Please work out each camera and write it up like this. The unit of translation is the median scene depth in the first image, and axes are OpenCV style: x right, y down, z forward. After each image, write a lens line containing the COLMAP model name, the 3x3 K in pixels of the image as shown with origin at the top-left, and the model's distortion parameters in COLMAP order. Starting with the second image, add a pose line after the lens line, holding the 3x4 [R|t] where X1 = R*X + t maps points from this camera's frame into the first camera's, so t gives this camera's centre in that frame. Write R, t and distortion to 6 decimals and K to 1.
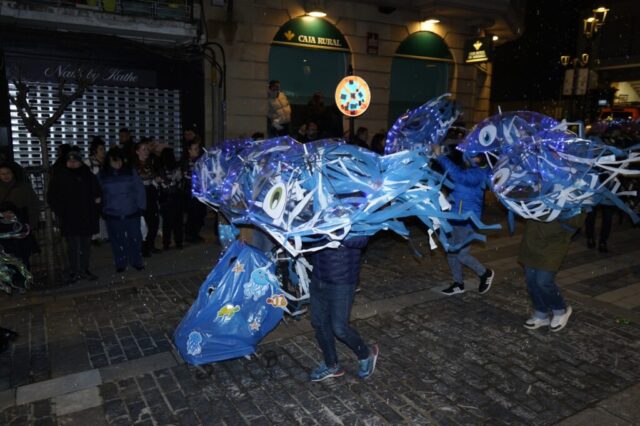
lens RADIAL K [[512.0, 0, 318.9], [0, 512.0, 214.0], [0, 0, 1]] dist [-0.006551, 0.002391]
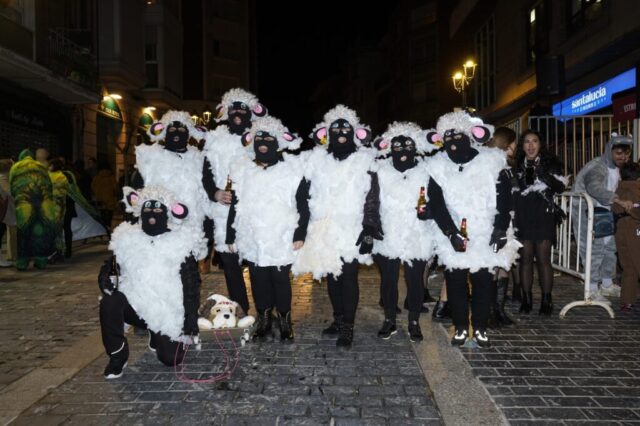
lens RADIAL K [[512.0, 0, 316.3], [0, 512.0, 212.9], [0, 0, 1]] dist [-0.006551, 0.002391]
pose [[0.533627, -0.041560, 0.844698, -1.290766], [0.178287, 0.981874, -0.064321, 0.222258], [-0.826714, 0.184922, 0.531364, -0.363829]]
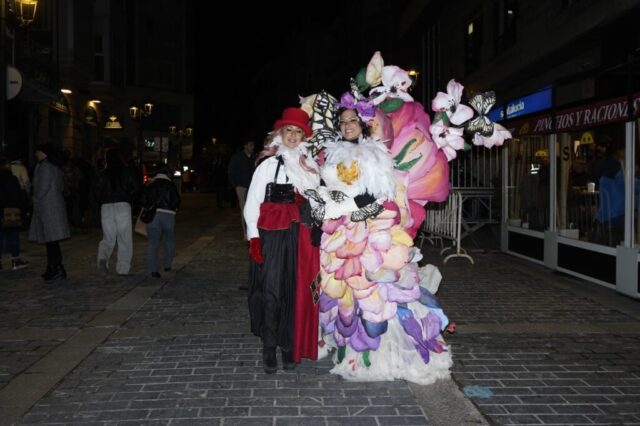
lens RADIAL K [[606.7, 0, 317.1], [0, 606.7, 212.9], [0, 0, 1]] dist [0.017108, 0.000000]
pose [[0.443319, -0.036768, 0.895609, -1.703024], [0.177339, 0.983006, -0.047426, 0.257084], [-0.878646, 0.179852, 0.442306, -0.555313]]
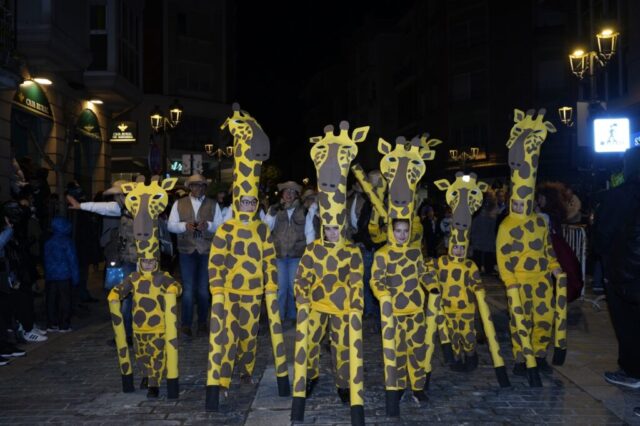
lens RADIAL K [[662.0, 0, 320.5], [0, 662.0, 215.2], [0, 0, 1]] dist [0.006311, 0.000000]
pose [[0.504441, -0.003750, 0.863438, -1.077758], [0.179959, 0.978487, -0.100887, 0.123826], [-0.844484, 0.206275, 0.494264, -0.067313]]
